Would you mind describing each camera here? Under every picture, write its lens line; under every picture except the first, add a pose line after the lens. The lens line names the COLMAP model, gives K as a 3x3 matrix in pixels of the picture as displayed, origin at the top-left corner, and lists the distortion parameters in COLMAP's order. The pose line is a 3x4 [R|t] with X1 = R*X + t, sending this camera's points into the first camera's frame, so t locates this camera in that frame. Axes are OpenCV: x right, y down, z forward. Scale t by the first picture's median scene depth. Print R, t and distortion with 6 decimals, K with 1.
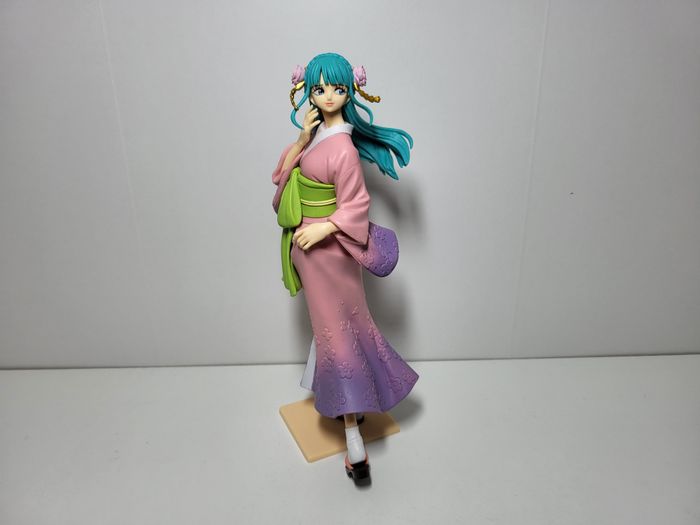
lens RADIAL K [[530.8, 0, 354.7], [0, 530.8, 257.4], [0, 0, 1]] dist [0.001342, -0.001853]
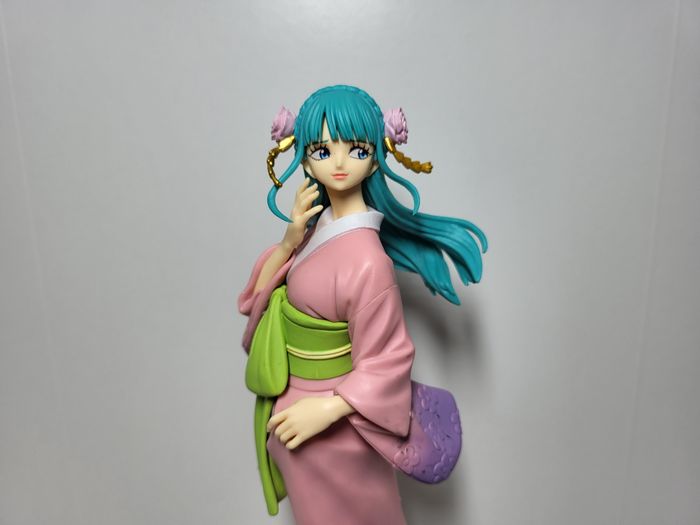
lens RADIAL K [[530.8, 0, 352.5], [0, 530.8, 263.9], [0, 0, 1]] dist [0.001342, -0.001853]
pose [[0.999432, 0.002644, -0.033594, -0.014777], [-0.006771, 0.992343, -0.123324, -0.122384], [0.033011, 0.123482, 0.991798, 0.435663]]
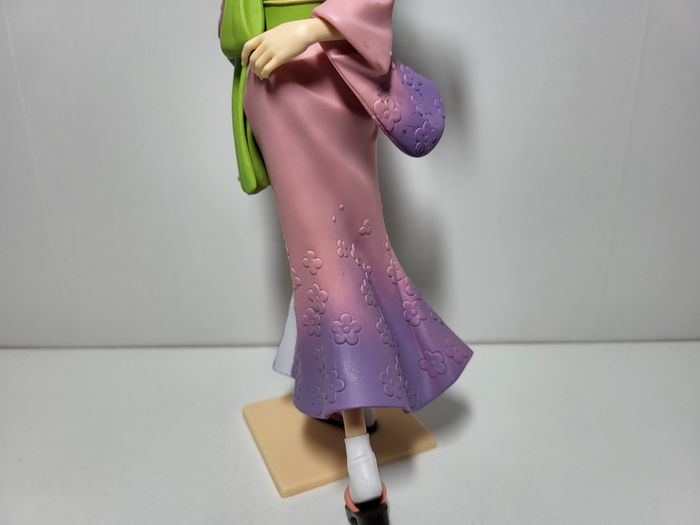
lens RADIAL K [[530.8, 0, 354.4], [0, 530.8, 277.5], [0, 0, 1]] dist [0.001342, -0.001853]
pose [[0.999833, 0.008326, -0.016250, -0.000322], [-0.008456, 0.999932, -0.007971, 0.167901], [0.016183, 0.008107, 0.999836, 0.469171]]
